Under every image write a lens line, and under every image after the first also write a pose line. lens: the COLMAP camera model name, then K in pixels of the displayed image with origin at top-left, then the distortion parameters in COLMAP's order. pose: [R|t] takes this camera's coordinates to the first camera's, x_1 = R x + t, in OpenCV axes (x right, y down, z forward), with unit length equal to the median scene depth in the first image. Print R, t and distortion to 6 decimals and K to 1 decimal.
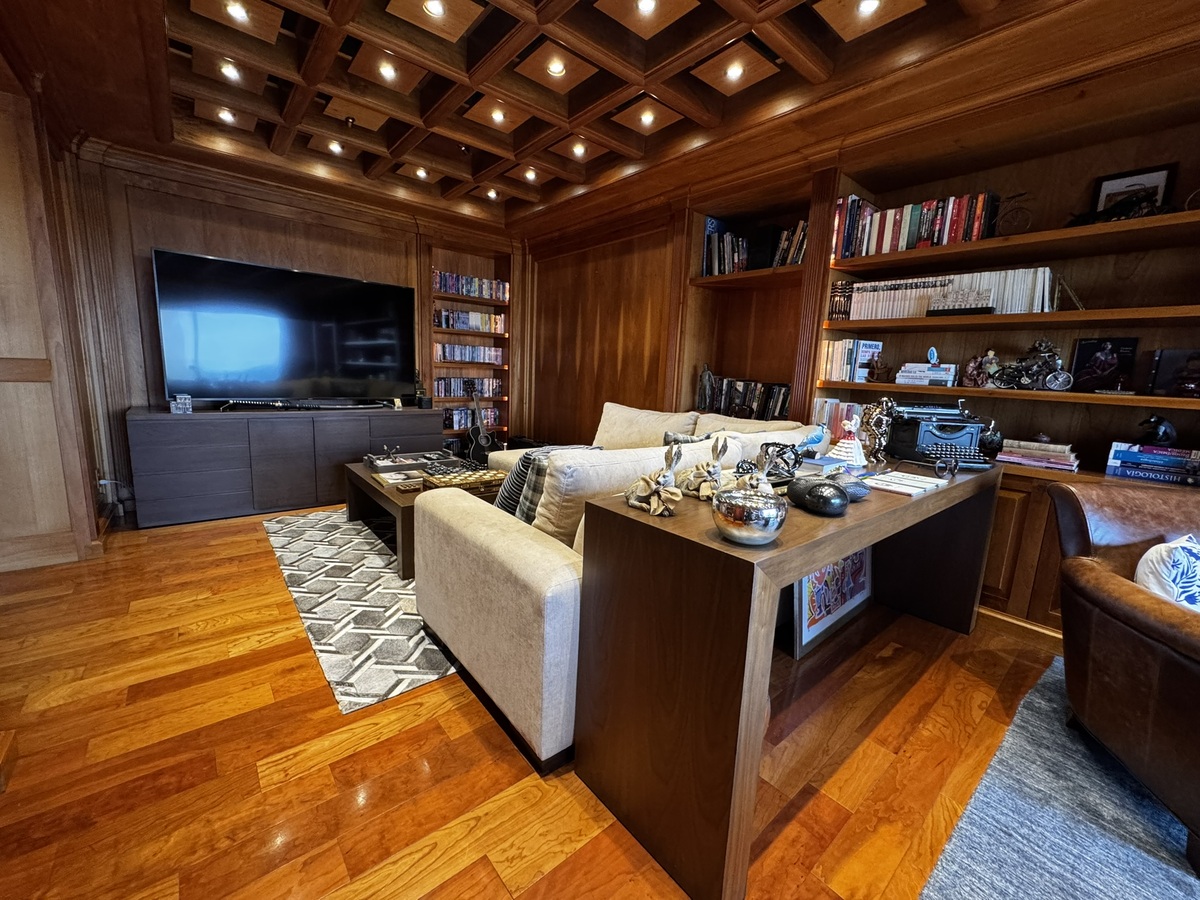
lens RADIAL K [[480.2, 0, 601.3], [0, 480.2, 447.4], [0, 0, 1]] dist [0.000037, -0.000608]
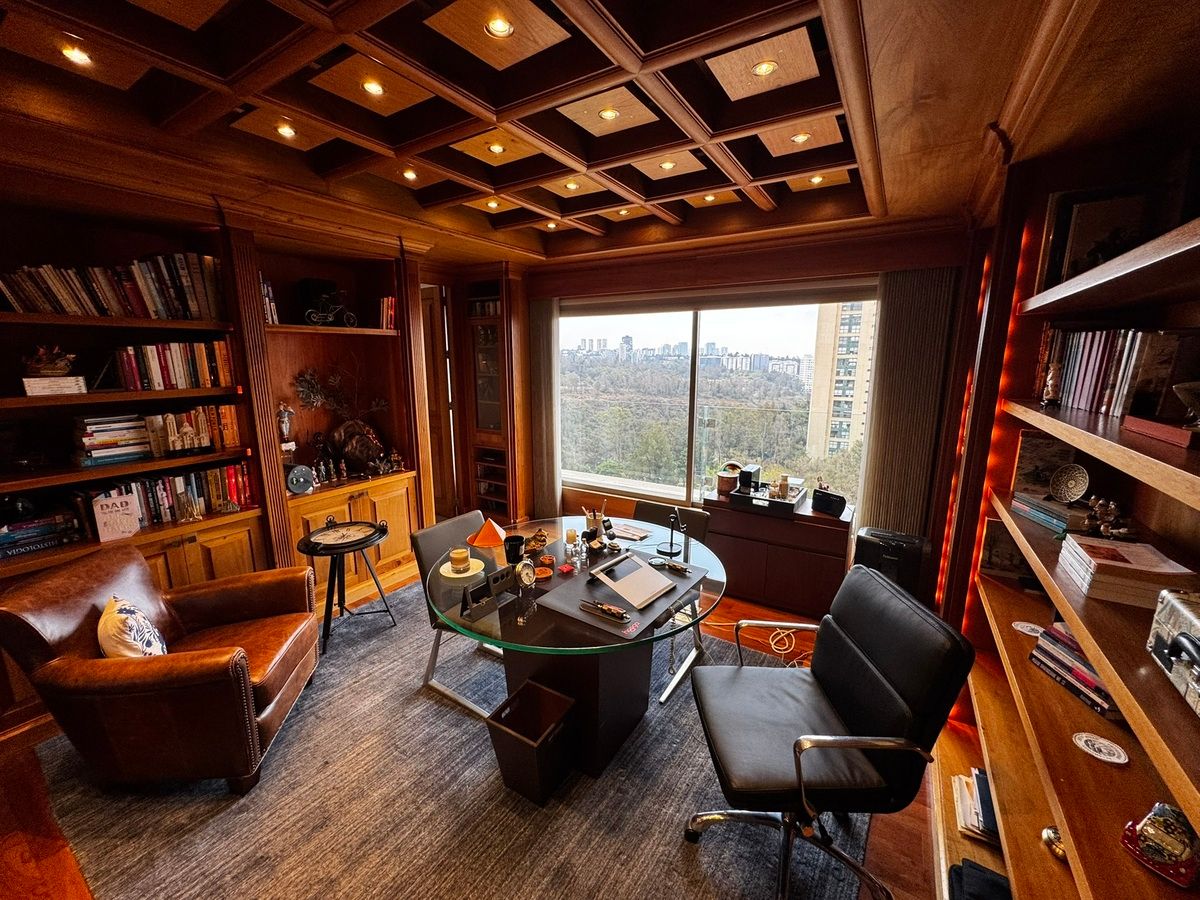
lens RADIAL K [[480.2, 0, 605.3], [0, 480.2, 451.3], [0, 0, 1]] dist [0.000037, -0.000608]
pose [[-0.306816, -0.228198, 0.924007, -0.257128], [0.135874, 0.950386, 0.279830, -0.364626], [-0.942020, 0.211405, -0.260588, 0.029706]]
